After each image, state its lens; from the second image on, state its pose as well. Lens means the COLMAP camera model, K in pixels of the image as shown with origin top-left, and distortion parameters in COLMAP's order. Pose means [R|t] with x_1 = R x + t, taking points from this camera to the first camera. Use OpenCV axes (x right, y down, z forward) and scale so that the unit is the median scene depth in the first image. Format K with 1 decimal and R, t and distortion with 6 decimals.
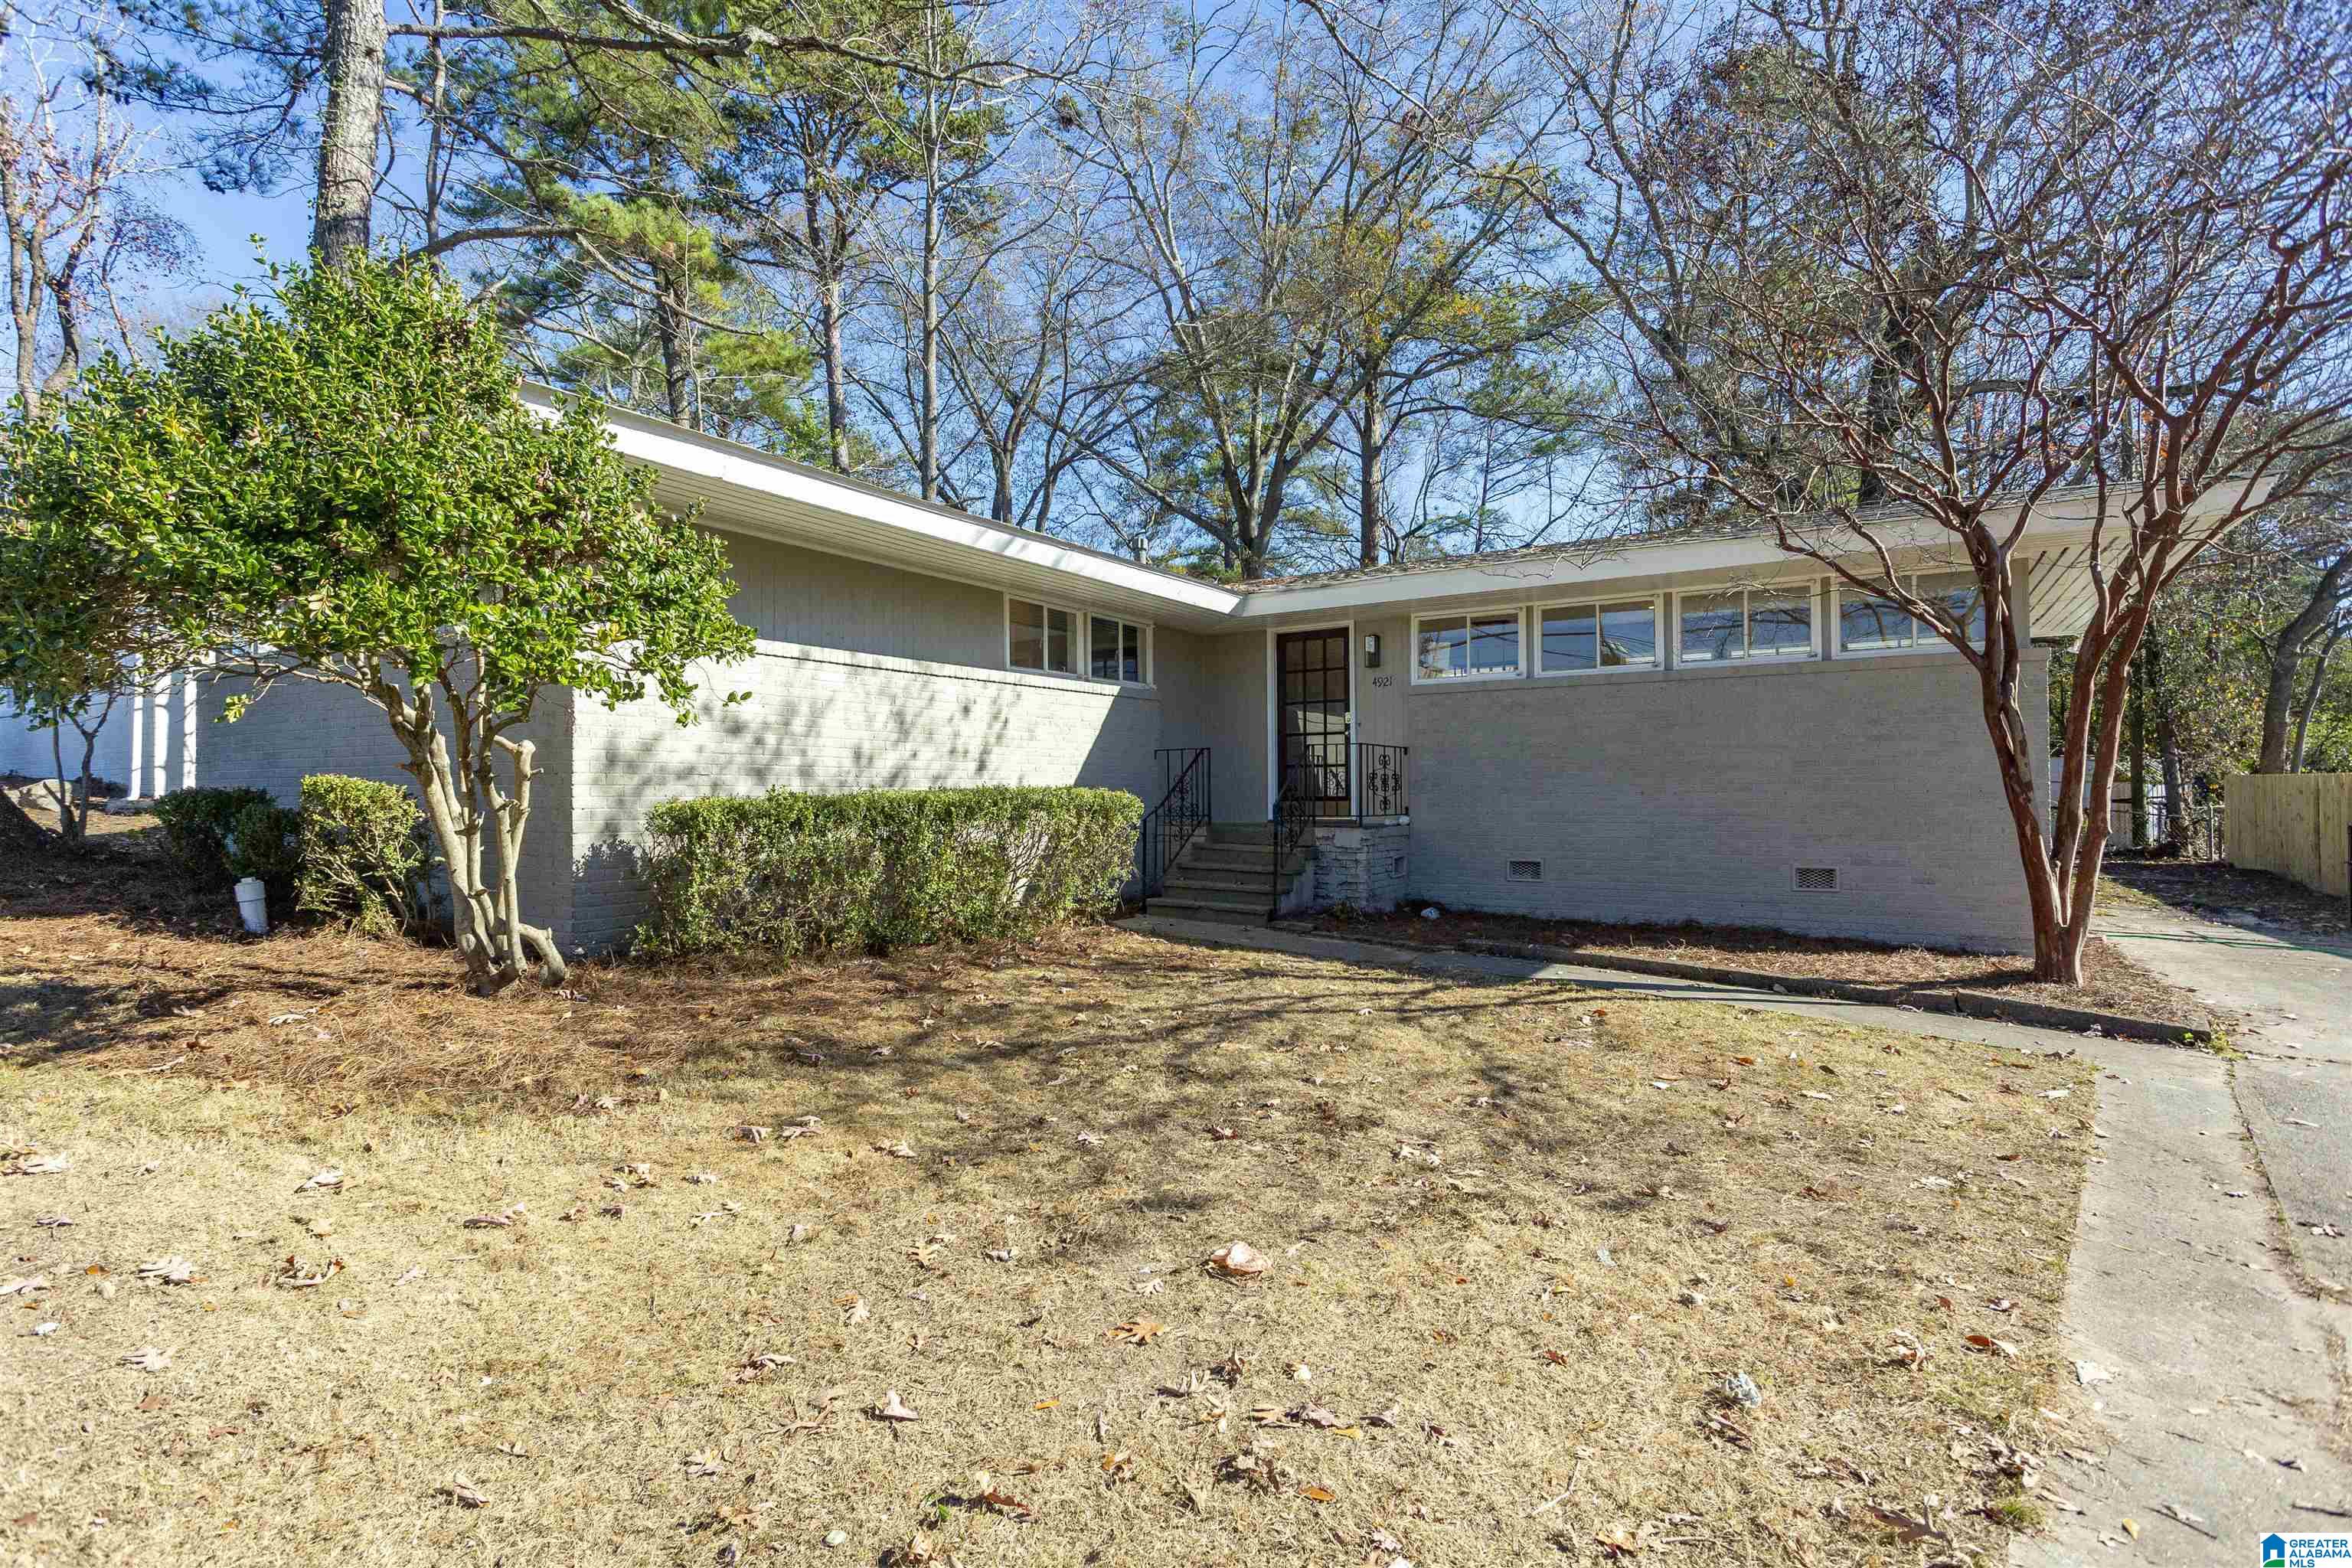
lens RADIAL K [[1127.7, 0, 1169.7], [0, 1127.7, 759.0], [0, 0, 1]] dist [-0.002017, 0.004504]
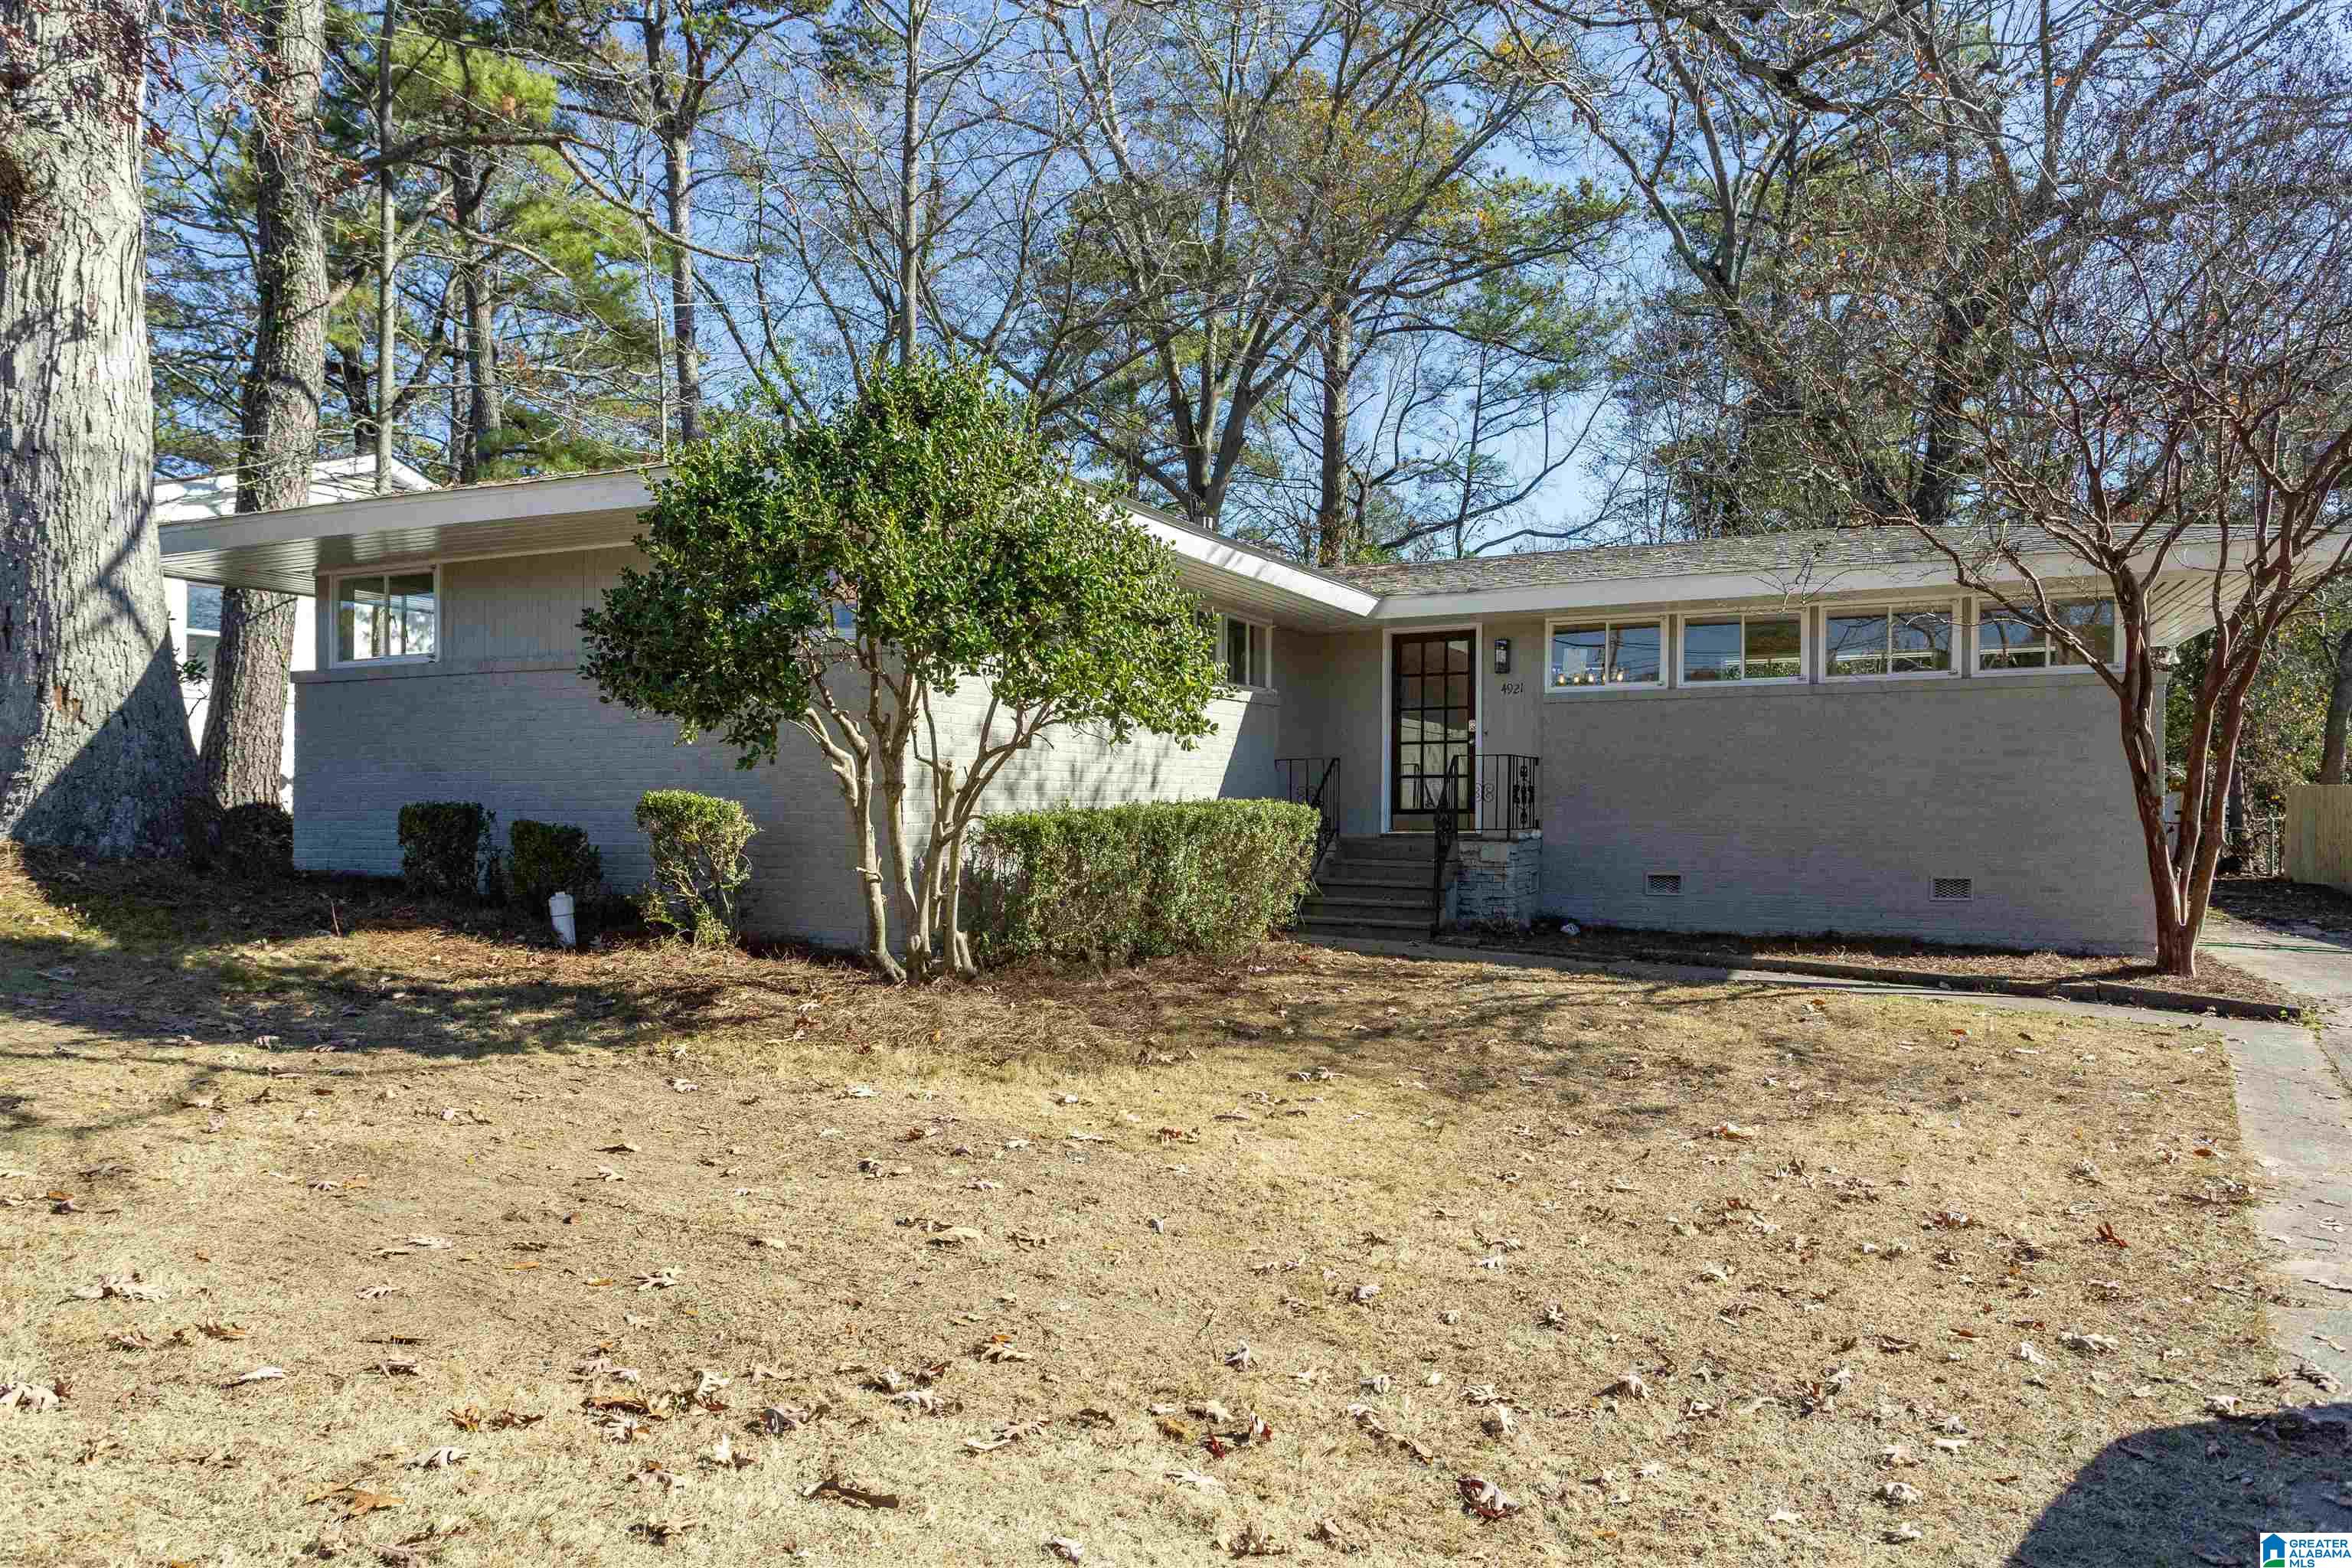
lens RADIAL K [[1518.7, 0, 1178.9], [0, 1518.7, 805.0], [0, 0, 1]] dist [-0.005085, 0.001218]
pose [[0.991790, -0.000669, 0.127875, -0.269601], [-0.003440, 0.999485, 0.031910, -0.011126], [-0.127831, -0.032088, 0.991277, -0.251280]]
